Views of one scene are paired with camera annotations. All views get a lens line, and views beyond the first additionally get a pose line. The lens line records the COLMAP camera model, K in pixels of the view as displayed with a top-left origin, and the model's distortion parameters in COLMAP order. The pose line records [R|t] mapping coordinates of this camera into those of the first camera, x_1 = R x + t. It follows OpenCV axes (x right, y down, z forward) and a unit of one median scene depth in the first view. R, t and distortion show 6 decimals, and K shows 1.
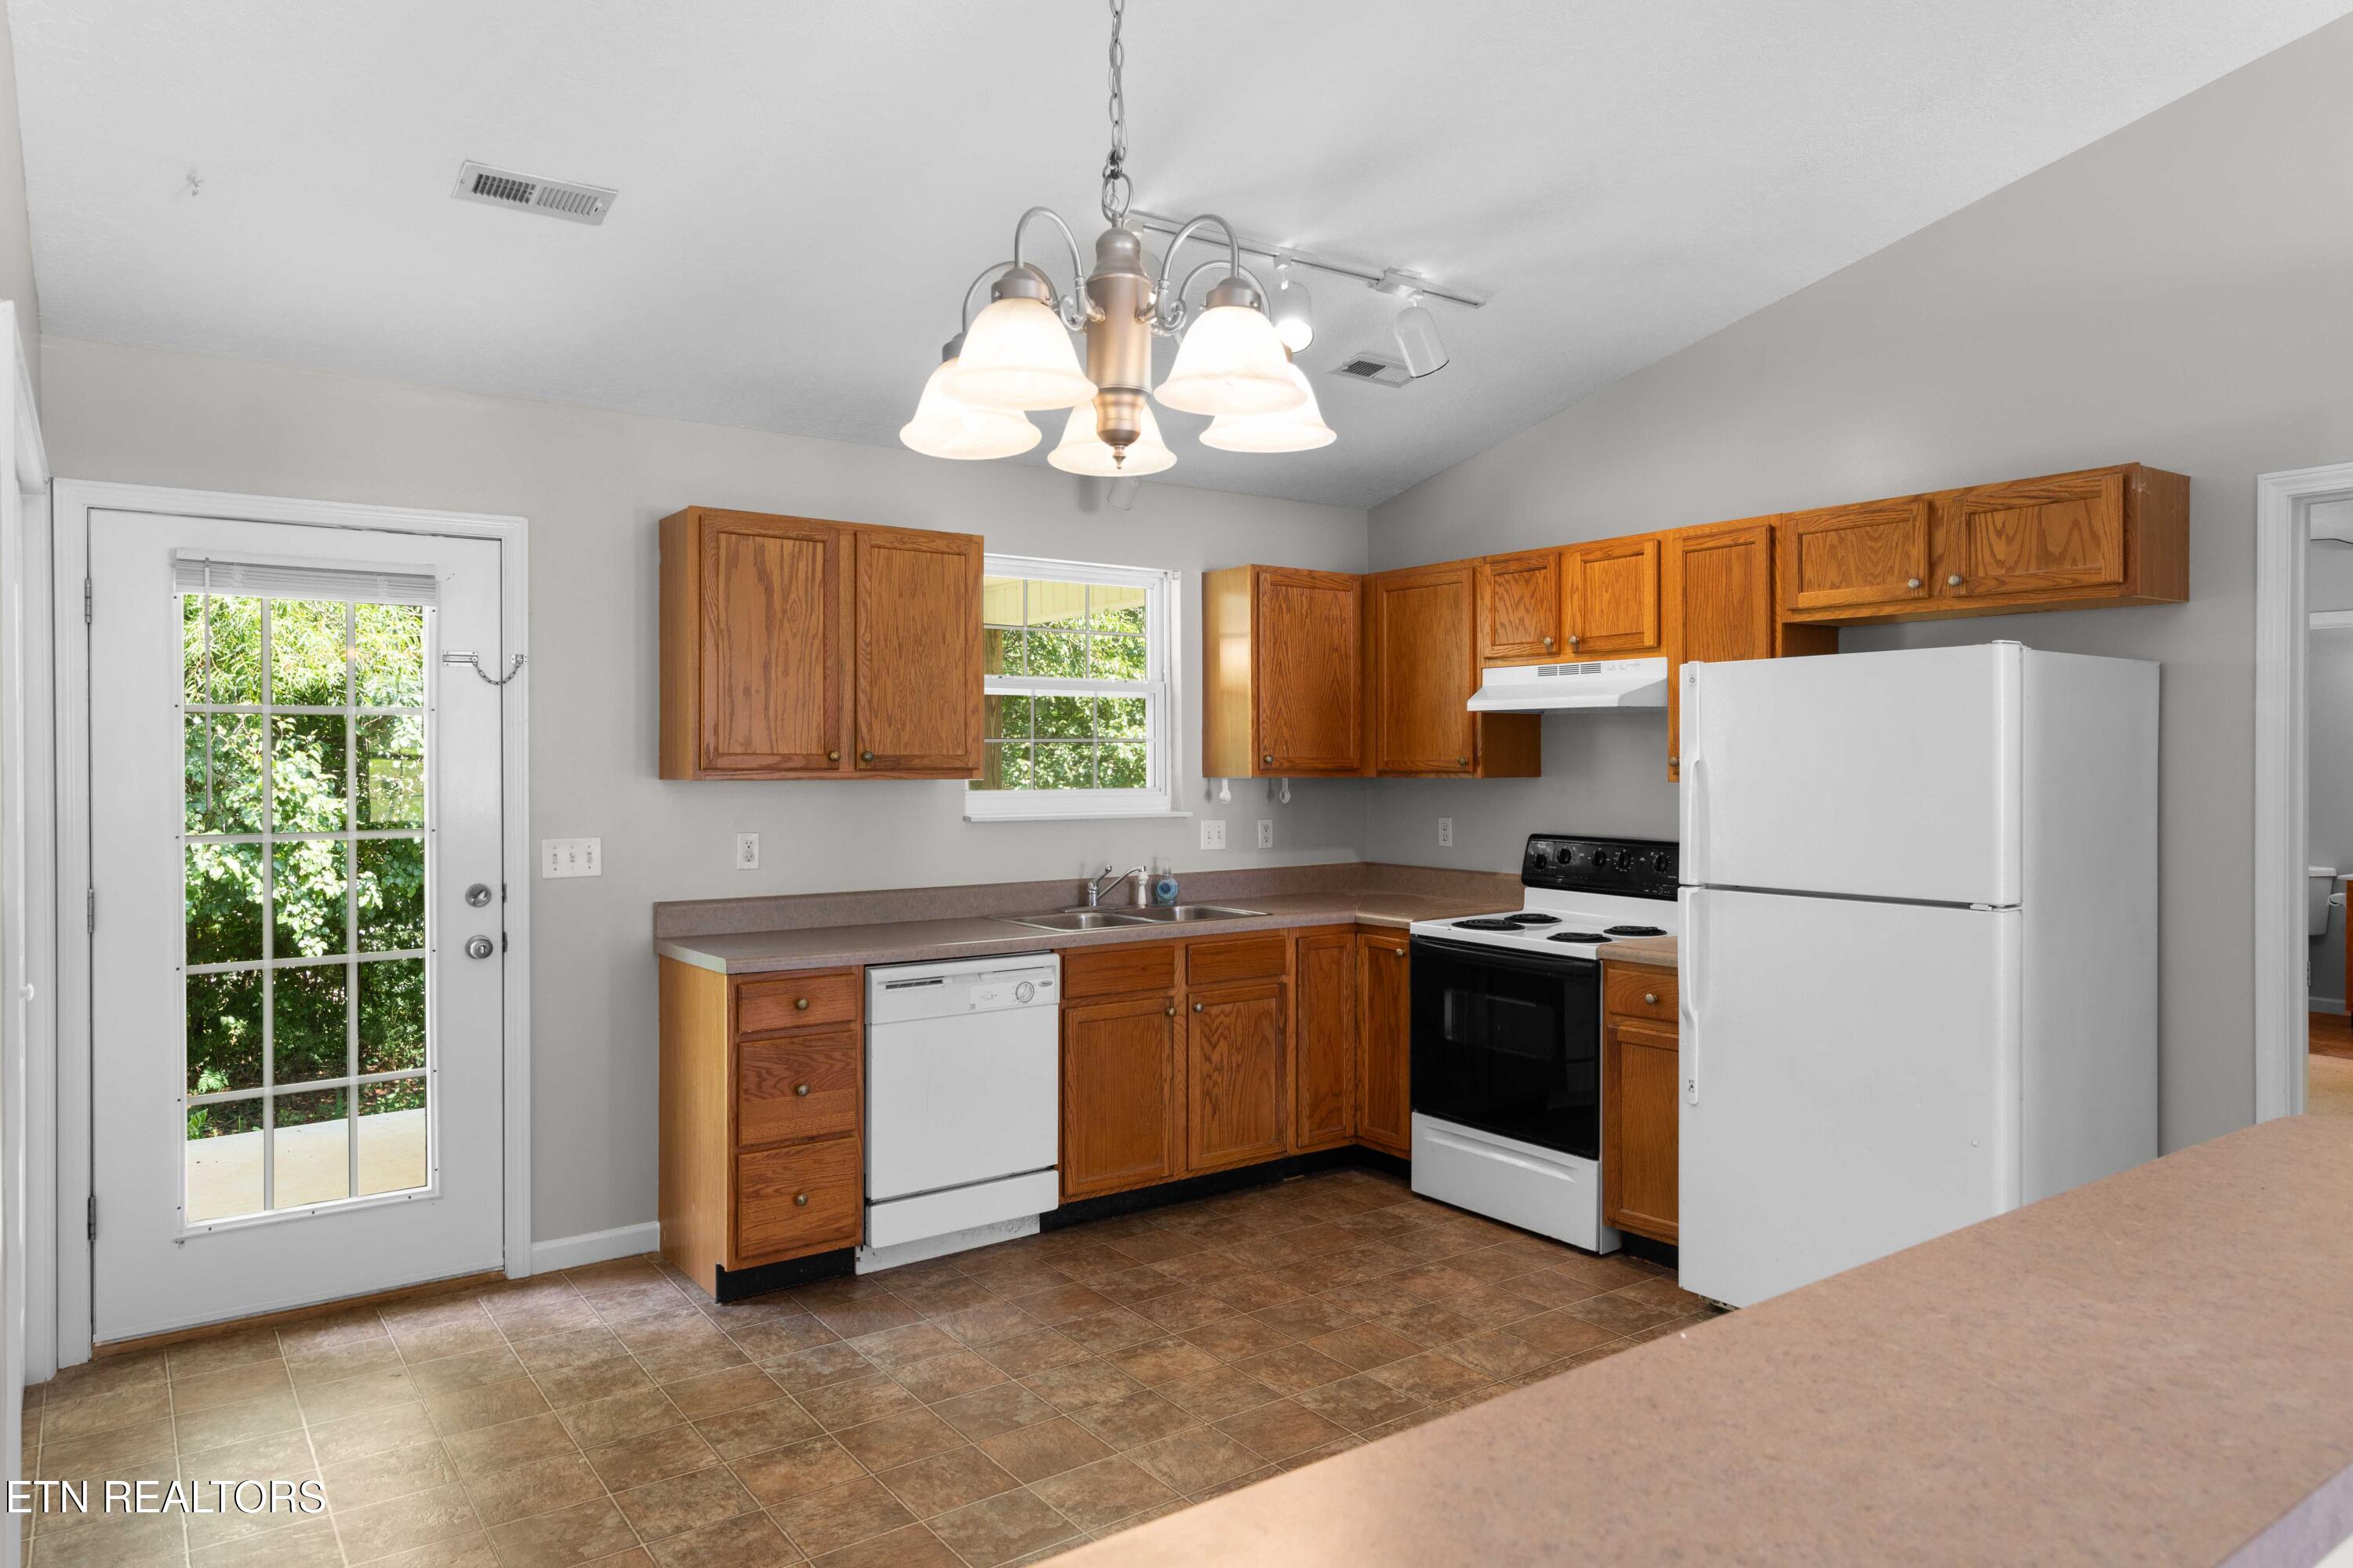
lens RADIAL K [[1500.5, 0, 1214.8], [0, 1500.5, 757.0], [0, 0, 1]] dist [-0.003253, -0.001076]
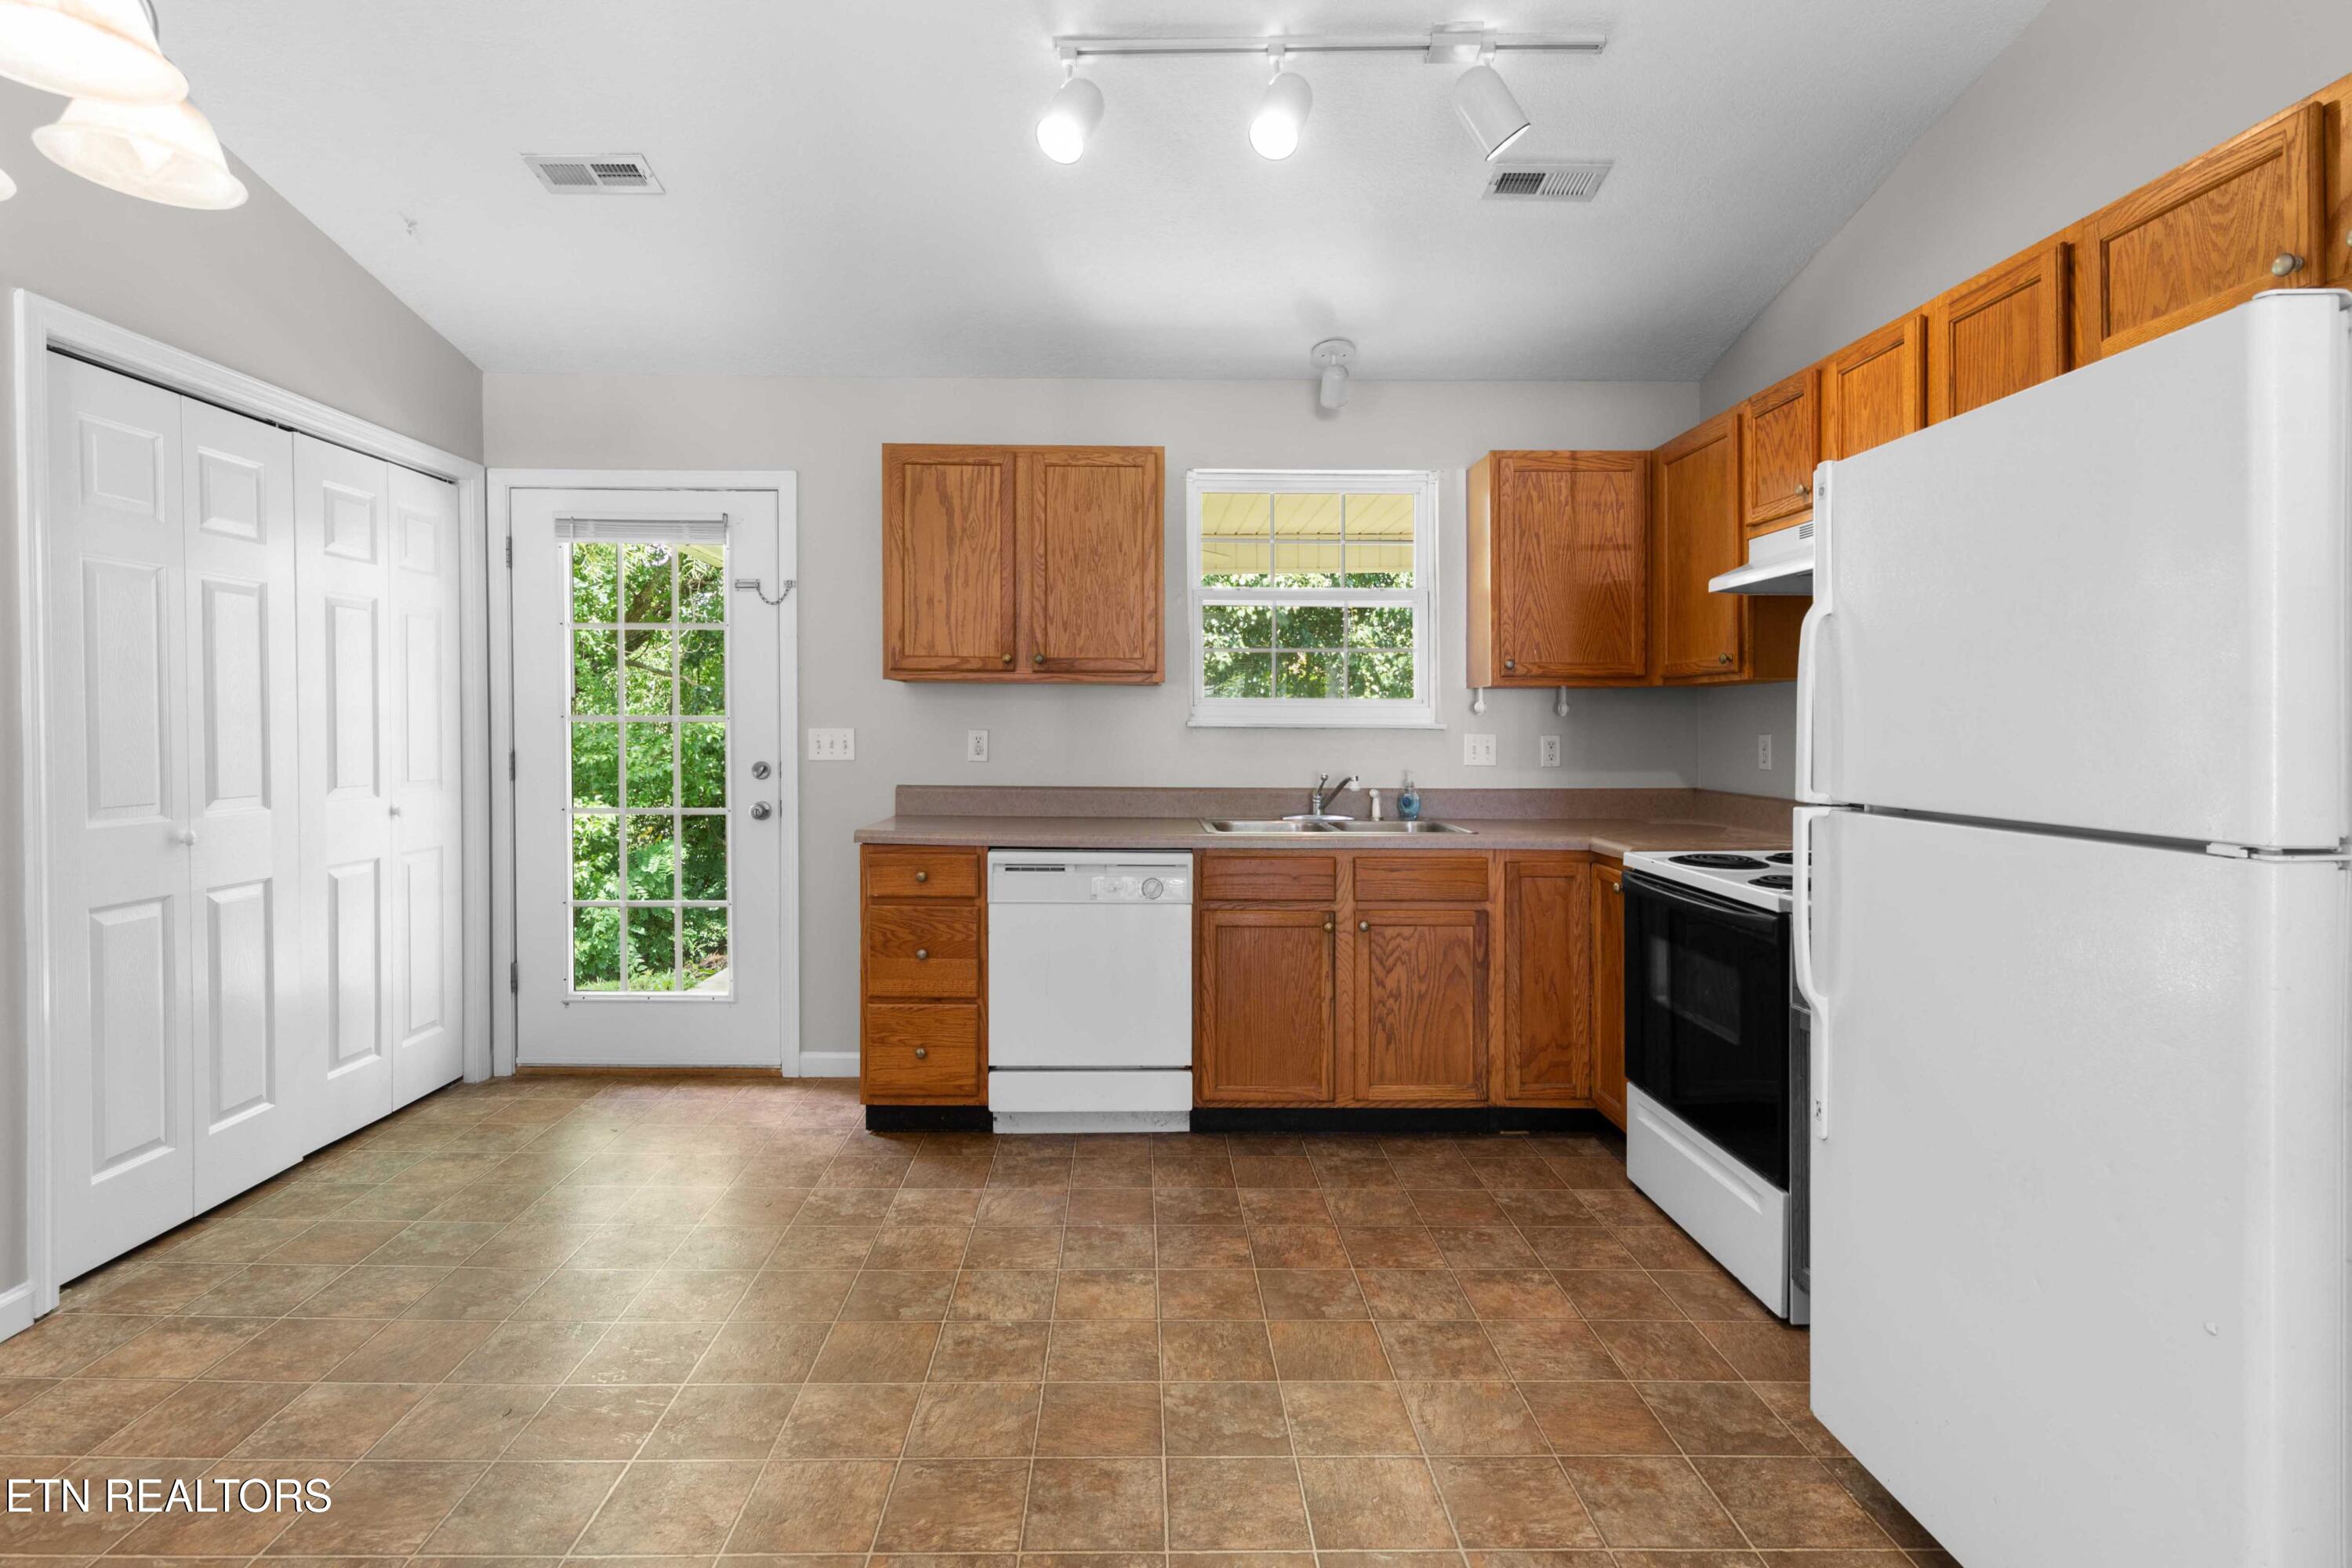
lens RADIAL K [[1174.8, 0, 1141.0], [0, 1174.8, 729.0], [0, 0, 1]] dist [0.012974, -0.011236]
pose [[0.807610, 0.010563, -0.589623, 0.330329], [-0.005941, 0.999935, 0.009775, 0.041876], [0.589687, -0.004391, 0.807620, 0.357247]]
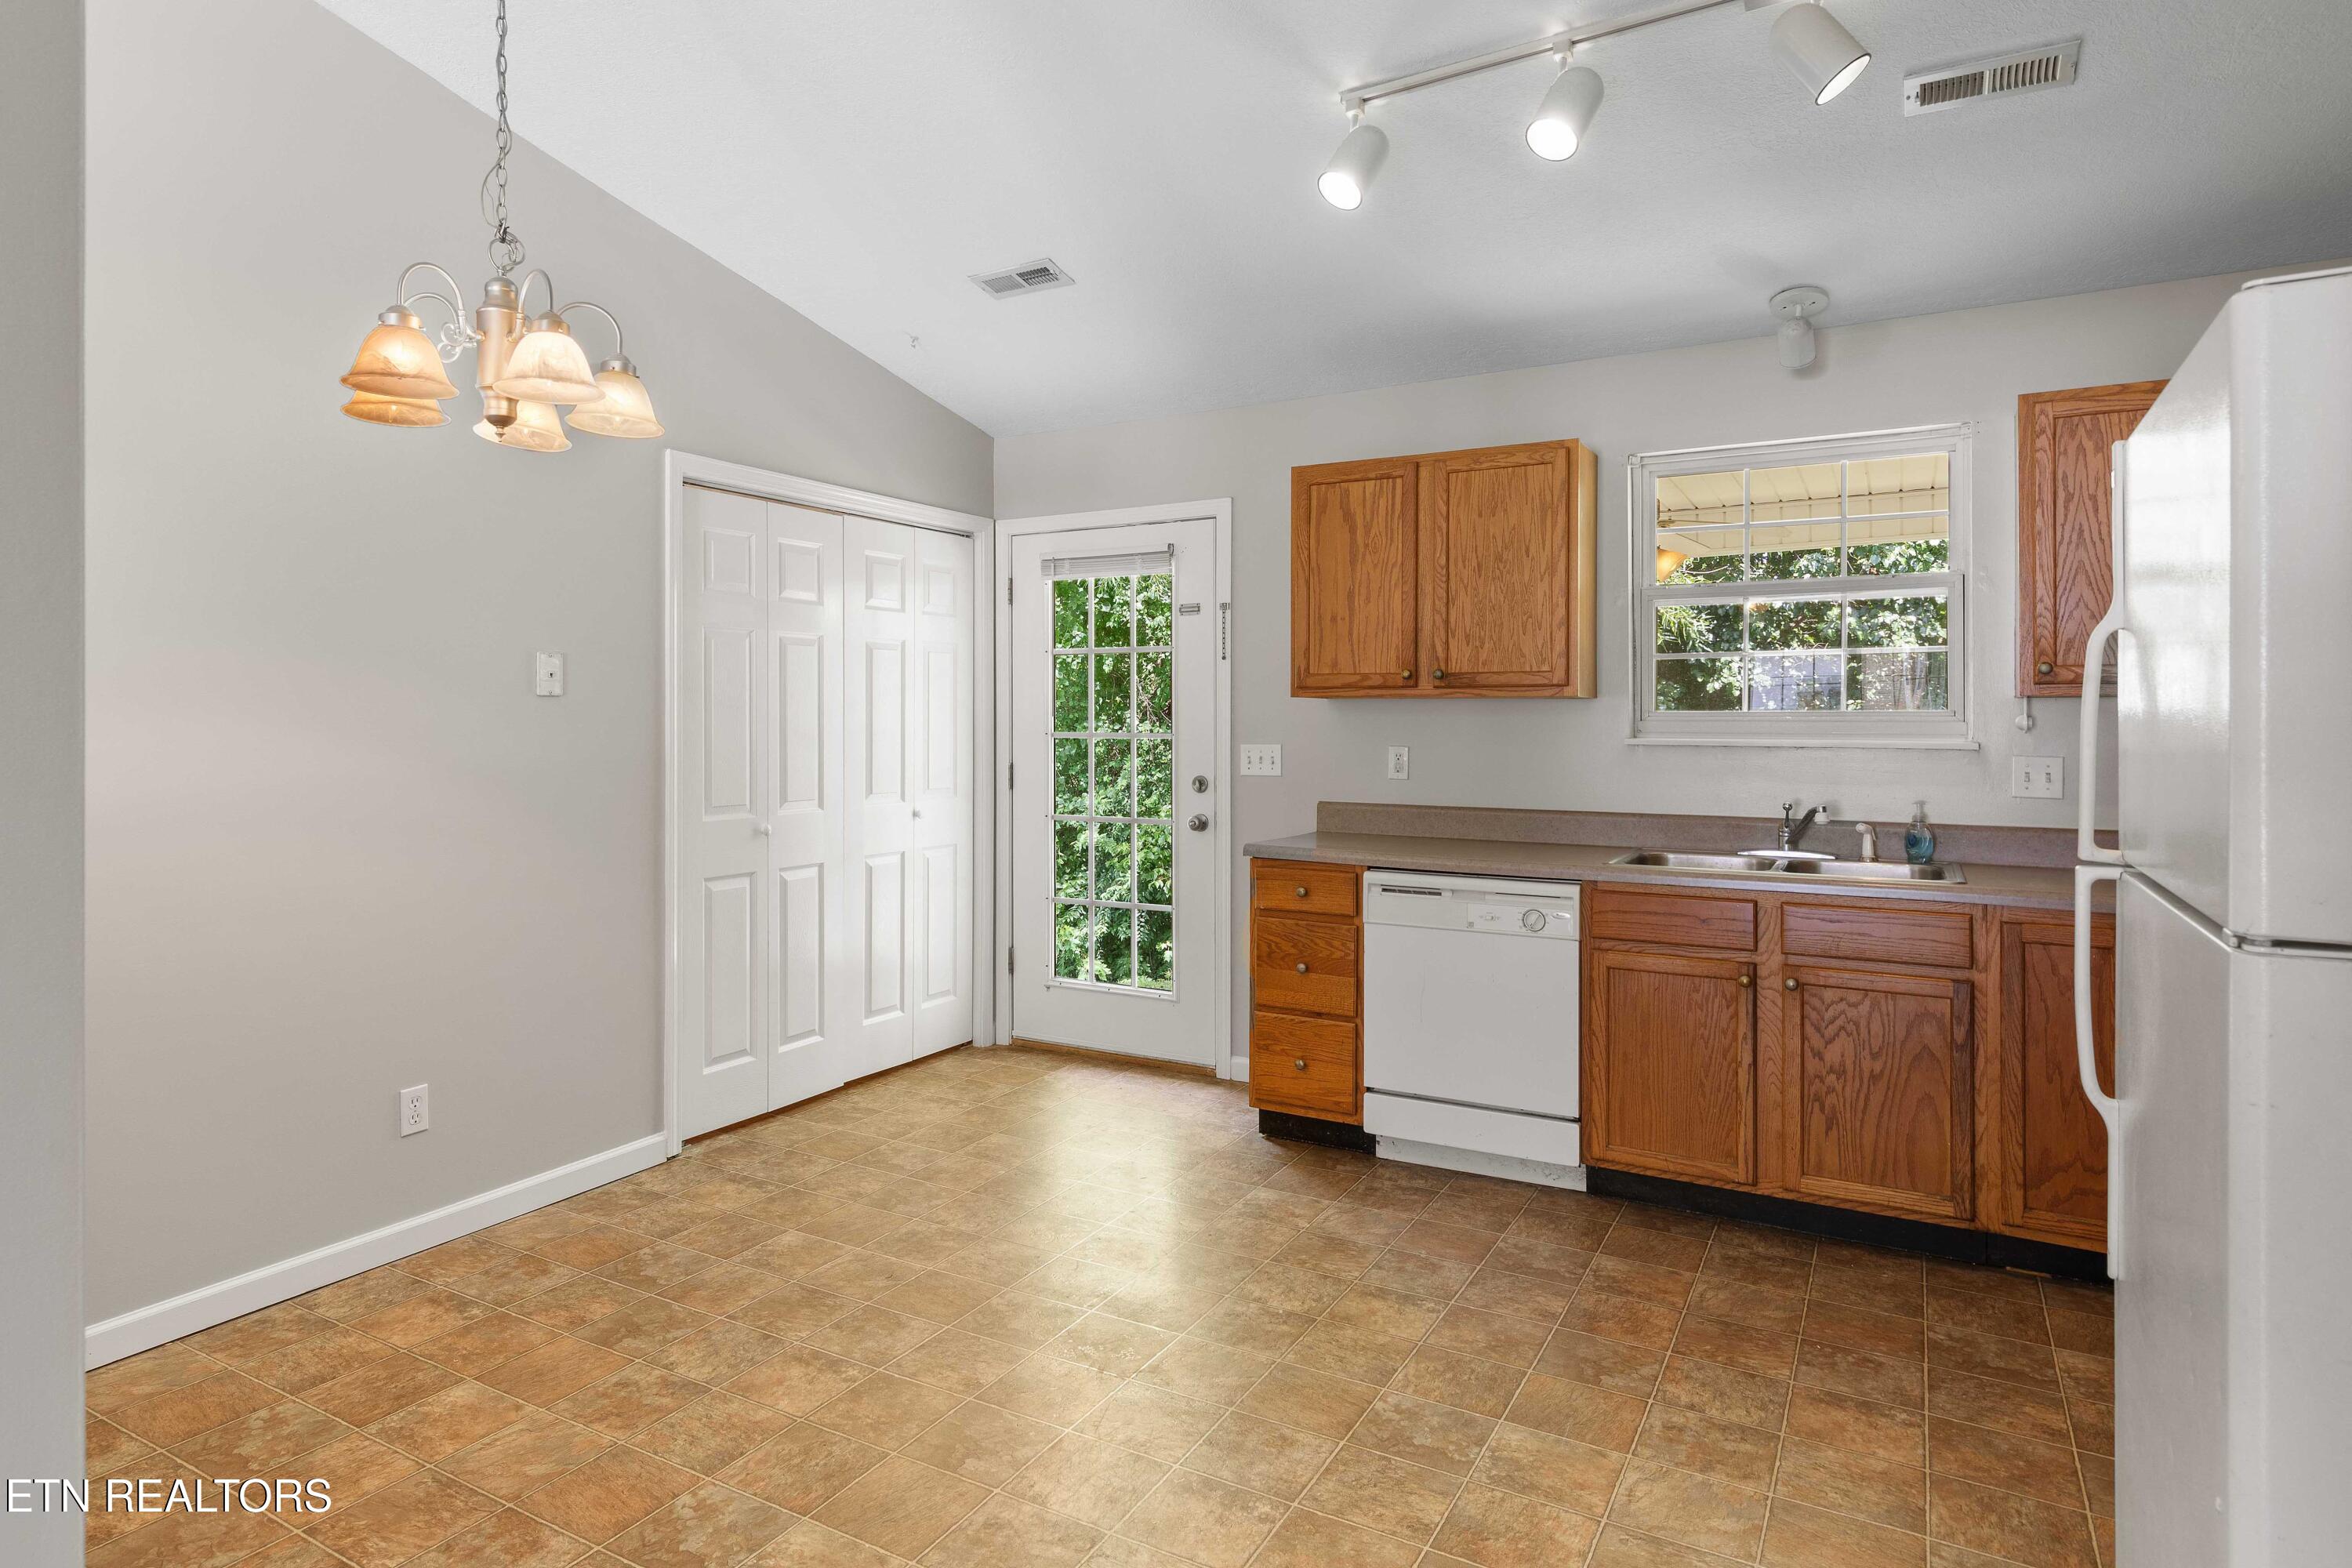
lens RADIAL K [[1347.6, 0, 1079.5], [0, 1347.6, 702.6], [0, 0, 1]] dist [-0.001184, 0.000314]
pose [[0.362322, -0.010444, -0.931995, 0.553623], [-0.001889, 0.999927, -0.011940, 0.031288], [0.932051, 0.006086, 0.362276, 0.427958]]
